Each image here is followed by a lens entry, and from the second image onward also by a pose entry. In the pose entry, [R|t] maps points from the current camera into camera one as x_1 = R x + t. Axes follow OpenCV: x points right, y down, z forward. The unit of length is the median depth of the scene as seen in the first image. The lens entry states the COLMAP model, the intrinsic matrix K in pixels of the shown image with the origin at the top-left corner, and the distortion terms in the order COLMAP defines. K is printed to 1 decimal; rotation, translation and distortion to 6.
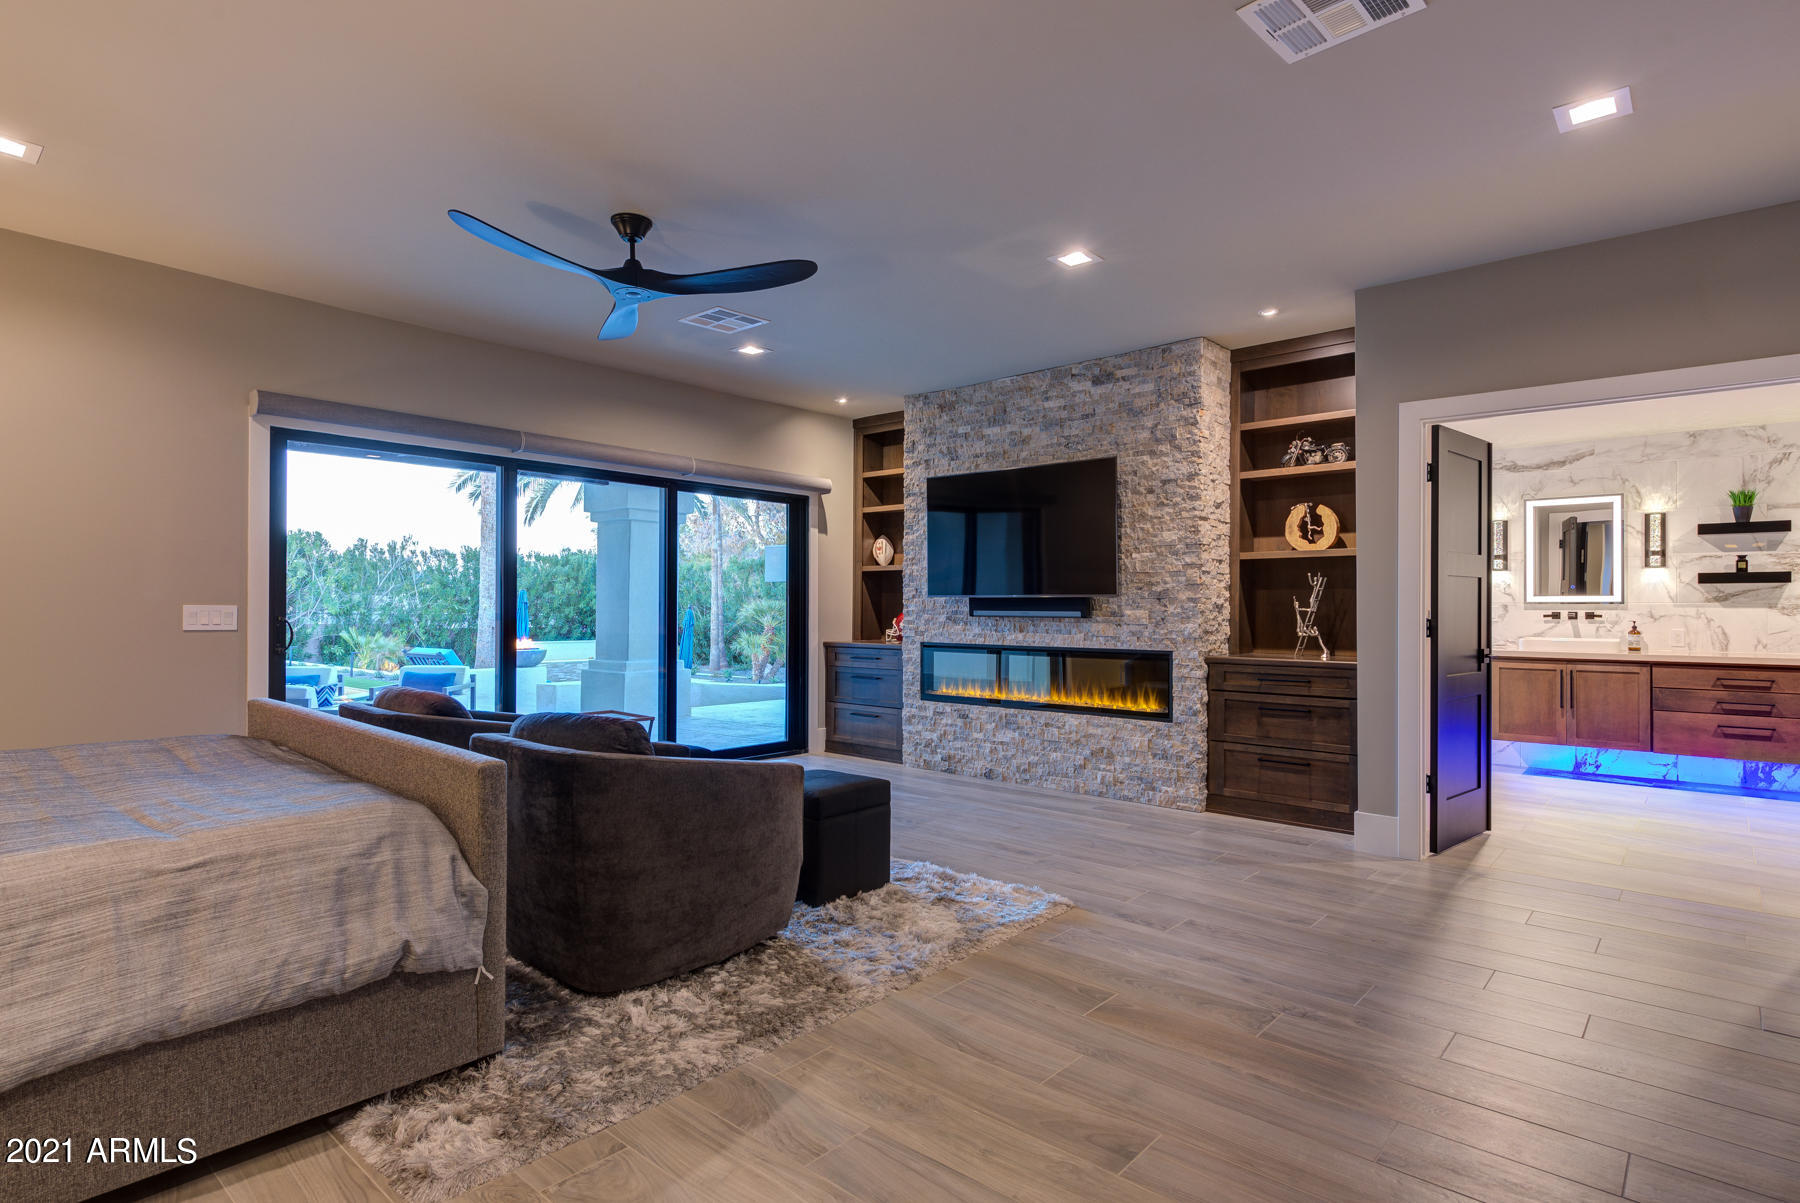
lens RADIAL K [[932.9, 0, 895.4], [0, 932.9, 605.1], [0, 0, 1]] dist [0.009366, -0.000845]
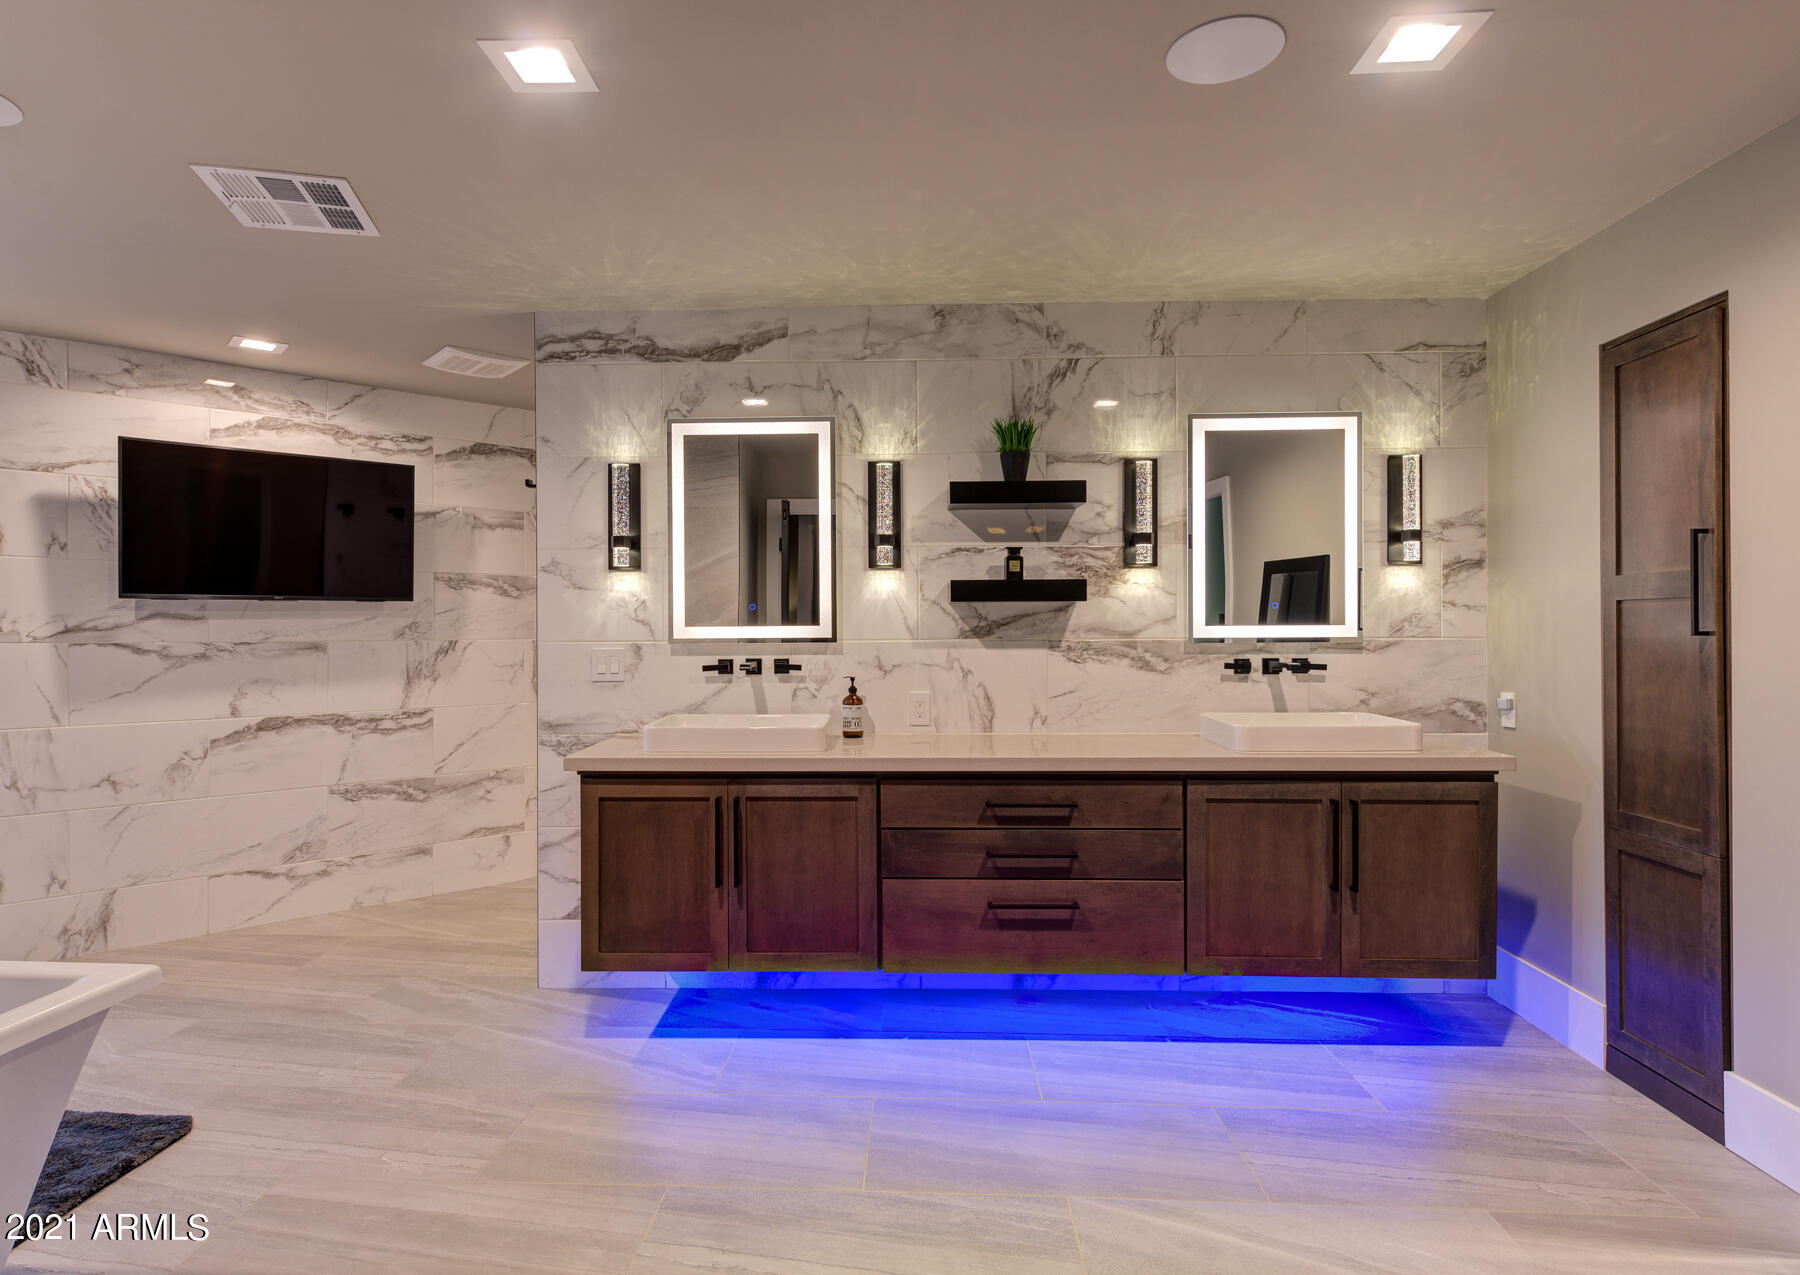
lens RADIAL K [[1033.5, 0, 897.1], [0, 1033.5, 634.4], [0, 0, 1]] dist [-0.001085, -0.000020]
pose [[0.772700, -0.008145, 0.634719, 0.474286], [0.004617, 0.999963, 0.007212, -0.009389], [-0.634754, -0.002642, 0.772710, 0.581644]]
